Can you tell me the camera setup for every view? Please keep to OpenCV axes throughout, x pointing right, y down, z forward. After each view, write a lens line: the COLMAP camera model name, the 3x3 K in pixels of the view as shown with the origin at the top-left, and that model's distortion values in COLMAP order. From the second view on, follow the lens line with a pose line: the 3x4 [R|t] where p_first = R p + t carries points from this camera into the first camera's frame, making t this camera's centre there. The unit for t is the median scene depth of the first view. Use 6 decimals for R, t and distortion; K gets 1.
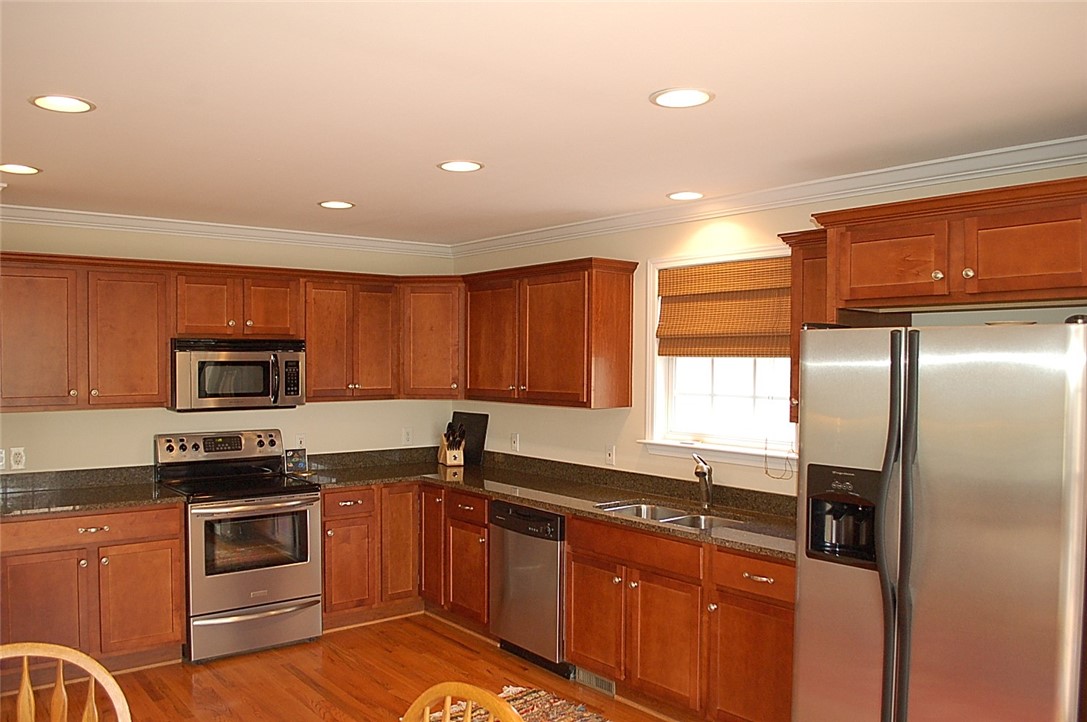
lens RADIAL K [[857.4, 0, 537.4], [0, 857.4, 375.1], [0, 0, 1]] dist [-0.082914, 0.009493]
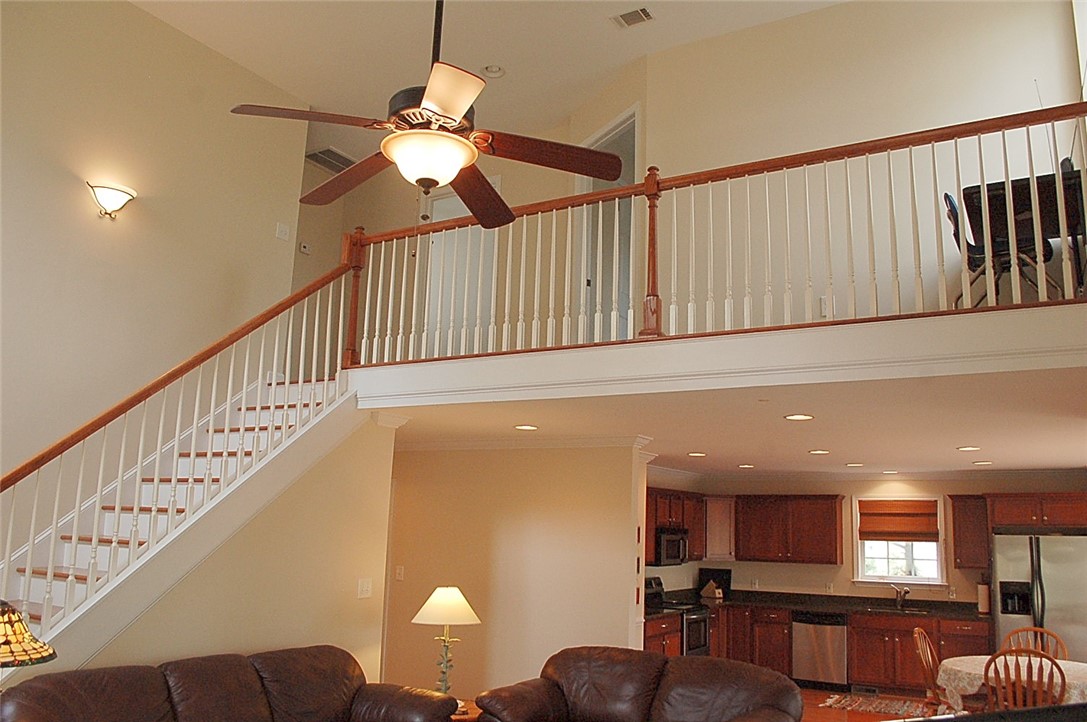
lens RADIAL K [[857.4, 0, 537.4], [0, 857.4, 375.1], [0, 0, 1]] dist [-0.082914, 0.009493]
pose [[0.940384, 0.083469, 0.329712, -1.350455], [-0.020005, 0.981314, -0.191370, -0.007281], [-0.339525, 0.173366, 0.924482, -0.767203]]
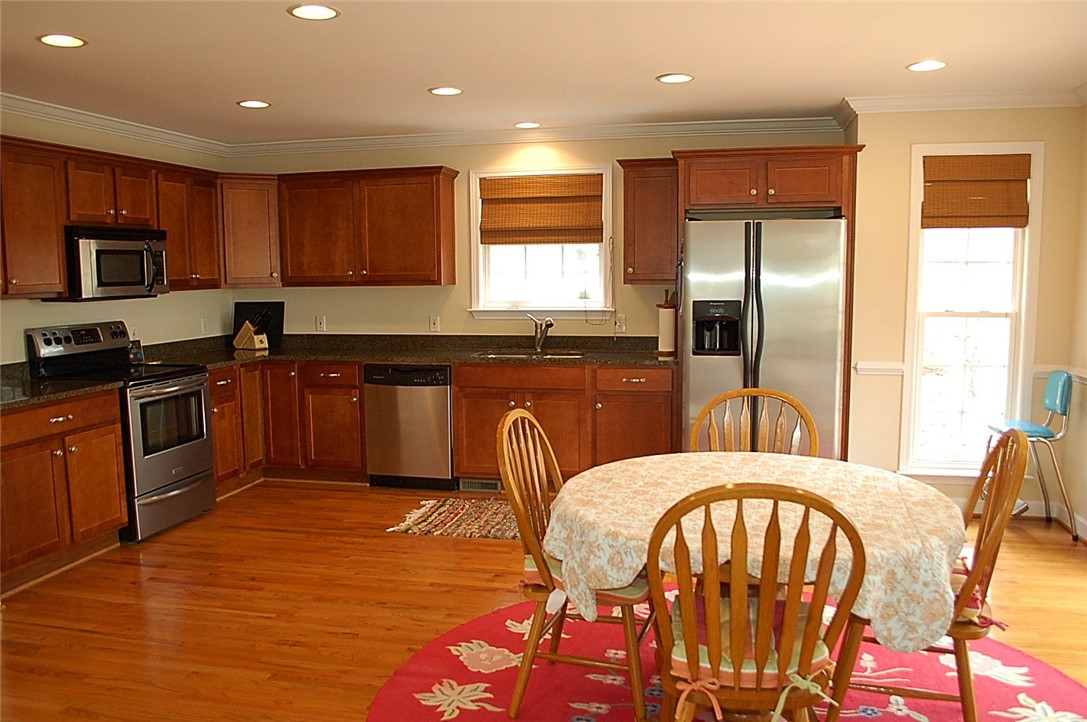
lens RADIAL K [[857.4, 0, 537.4], [0, 857.4, 375.1], [0, 0, 1]] dist [-0.082914, 0.009493]
pose [[0.783713, -0.086732, 0.615038, -0.609023], [0.025345, 0.993844, 0.107855, 0.037255], [-0.620606, -0.068939, 0.781086, -0.095795]]
